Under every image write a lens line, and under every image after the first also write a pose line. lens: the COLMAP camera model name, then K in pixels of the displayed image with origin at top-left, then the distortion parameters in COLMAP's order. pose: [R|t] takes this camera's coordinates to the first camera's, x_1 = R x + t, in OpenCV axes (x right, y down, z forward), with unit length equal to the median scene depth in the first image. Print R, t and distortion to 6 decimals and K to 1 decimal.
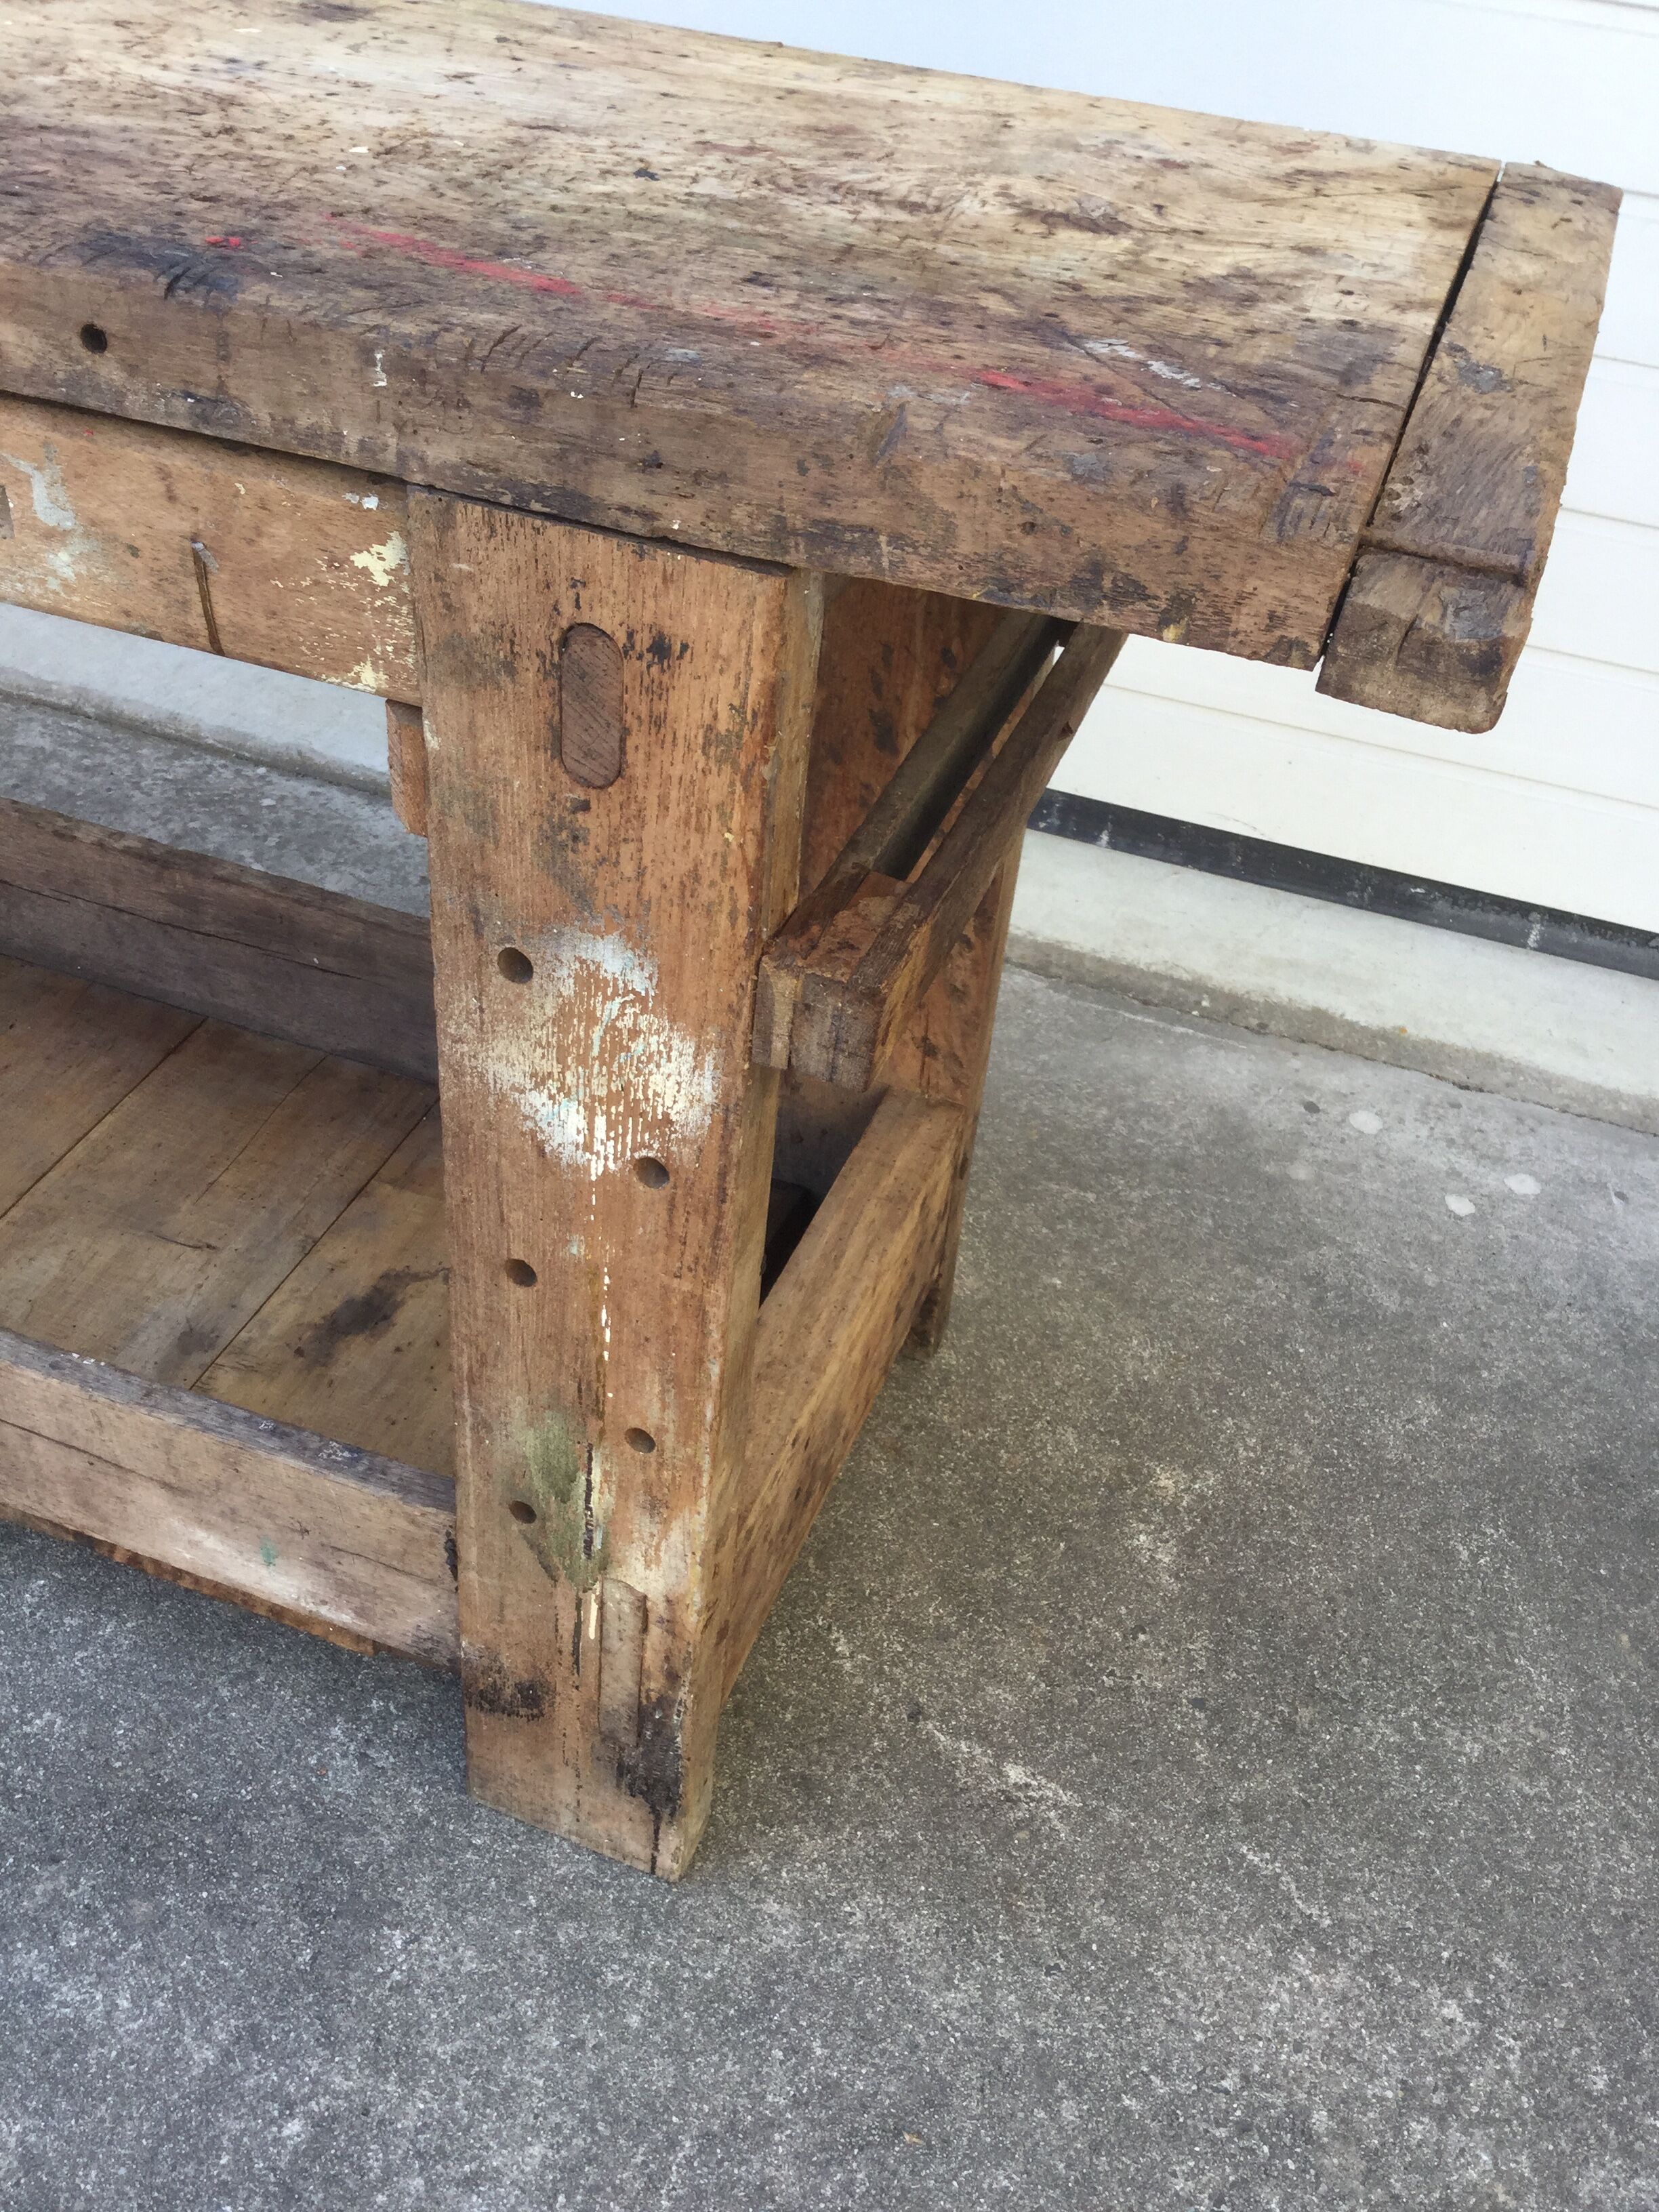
lens RADIAL K [[1953.0, 0, 829.5], [0, 1953.0, 1106.0], [0, 0, 1]] dist [0.113105, -0.262593]
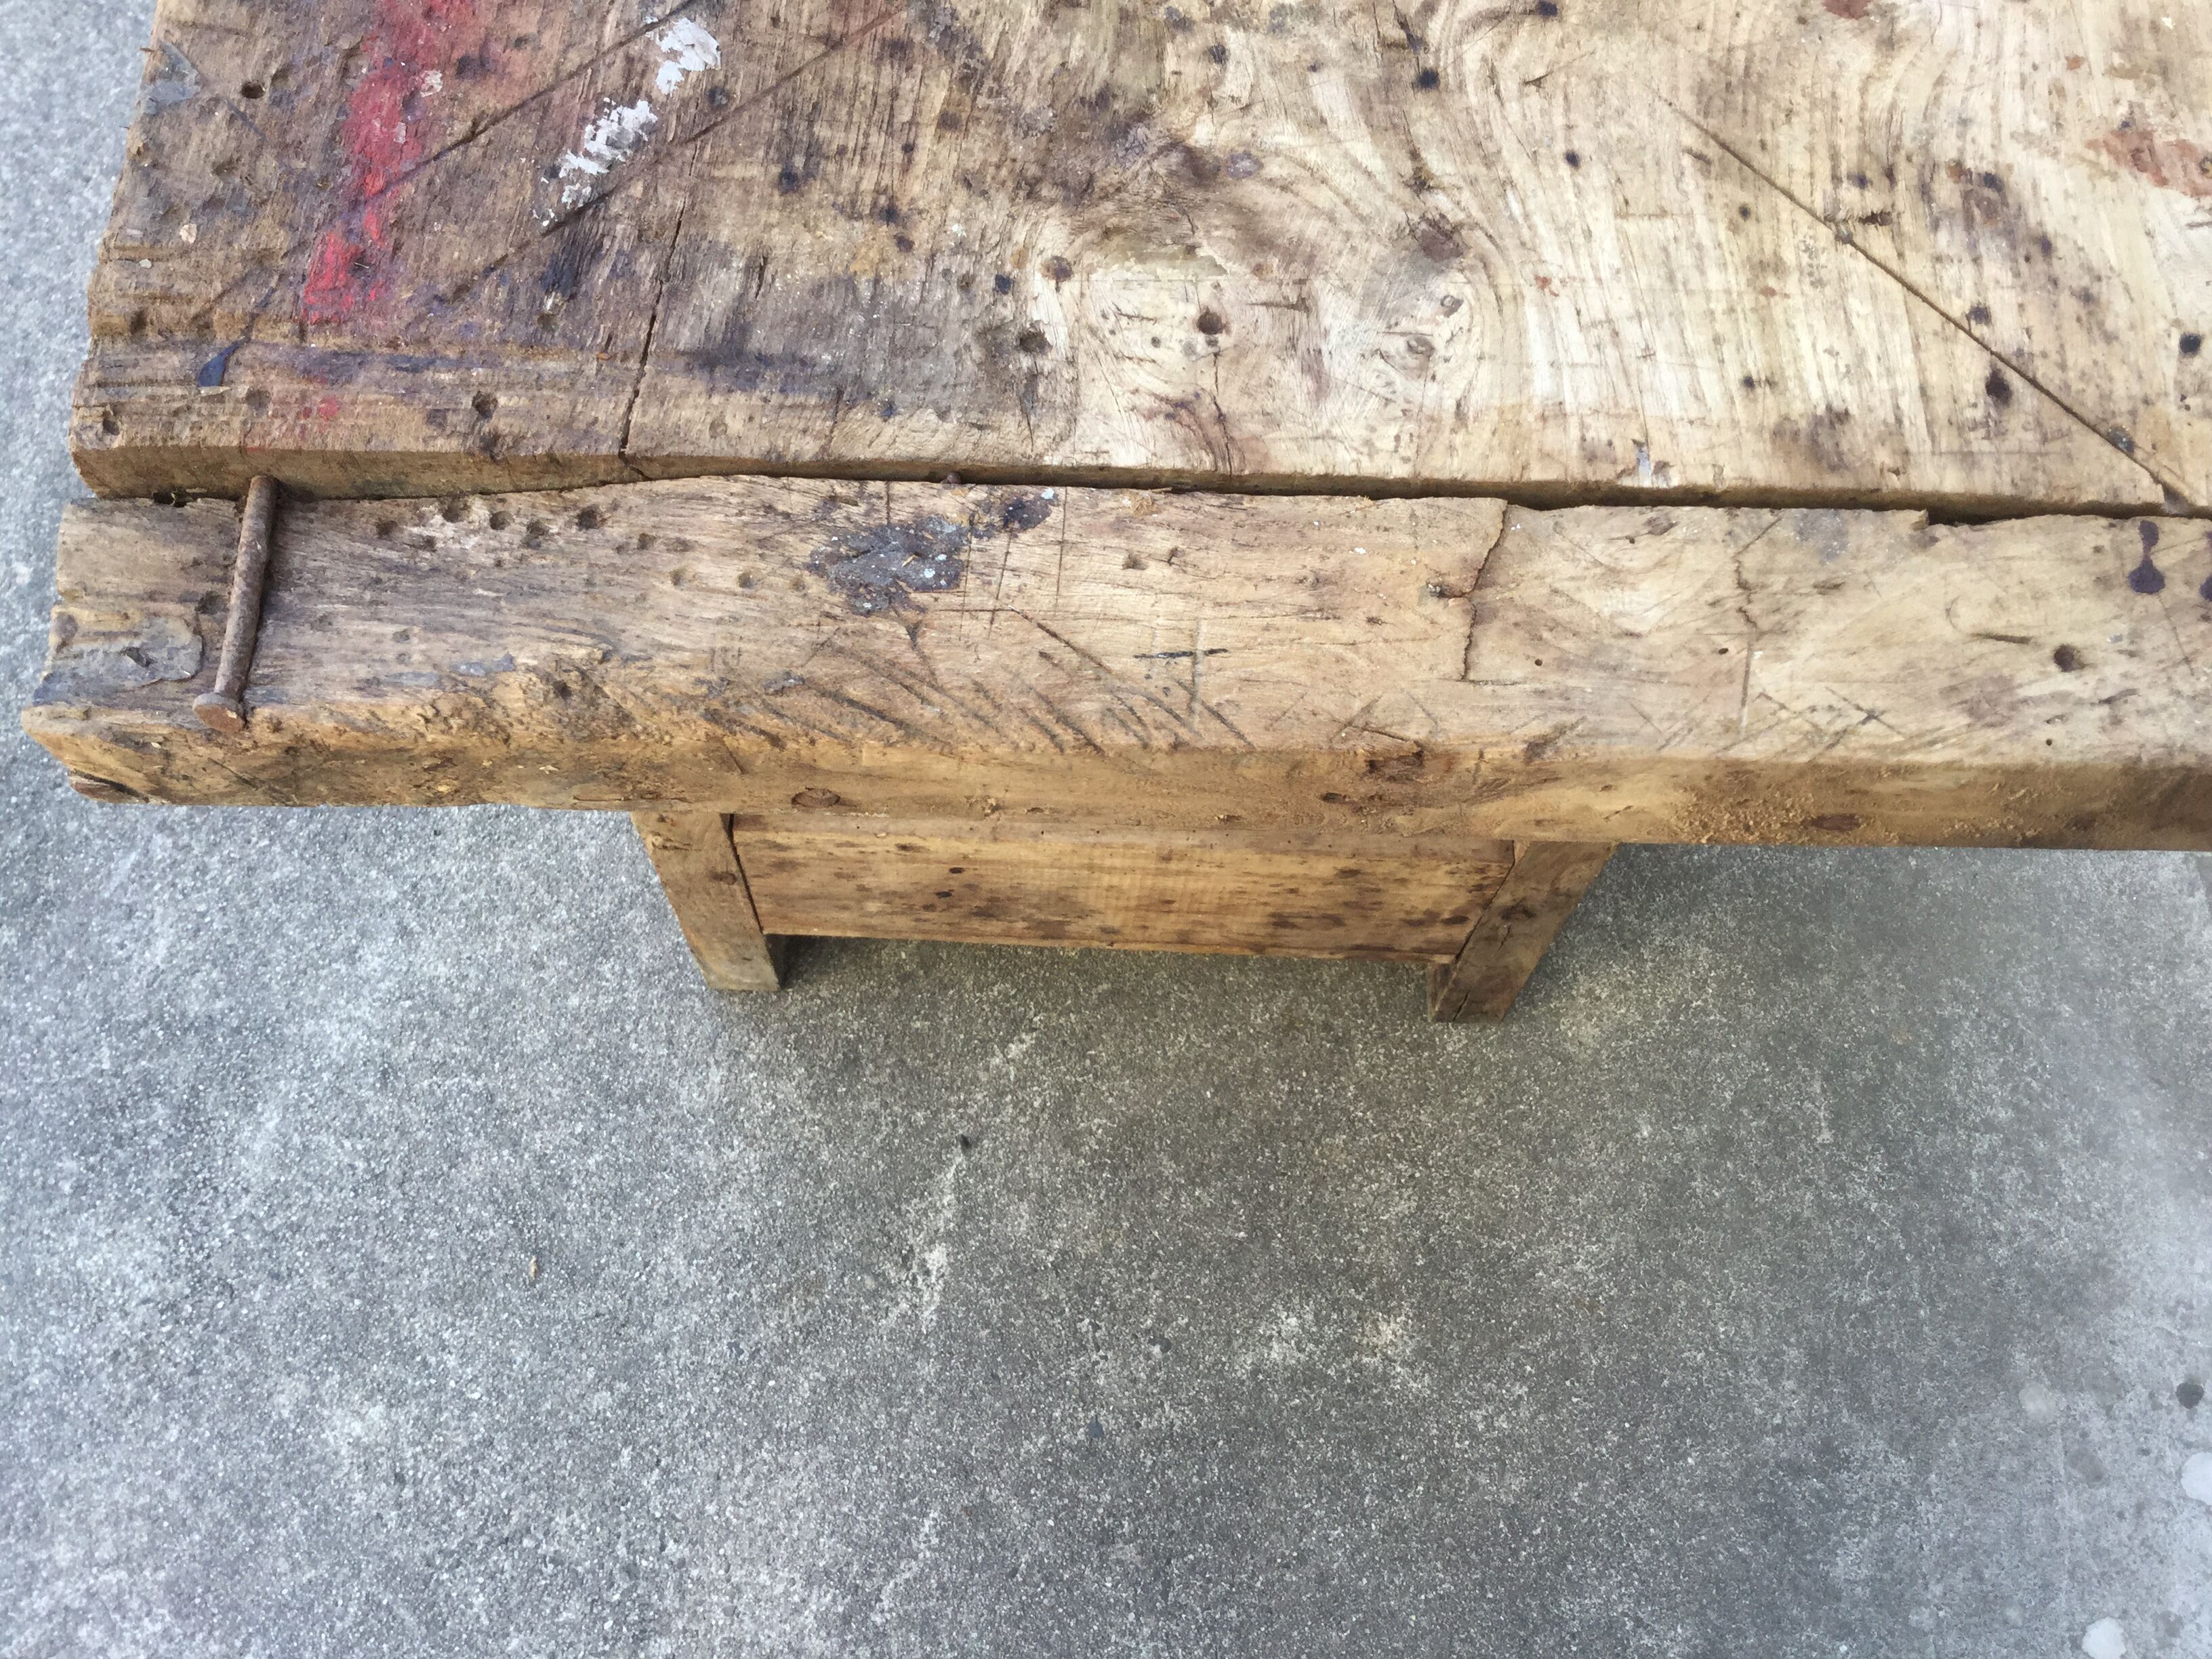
lens RADIAL K [[1975.6, 0, 1106.0], [0, 1975.6, 829.5], [0, 0, 1]] dist [0.119208, -0.253532]
pose [[0.341311, 0.840345, -0.421101, 0.384659], [-0.624608, 0.537554, 0.566480, -0.404209], [0.702404, 0.069678, 0.708360, 0.390265]]
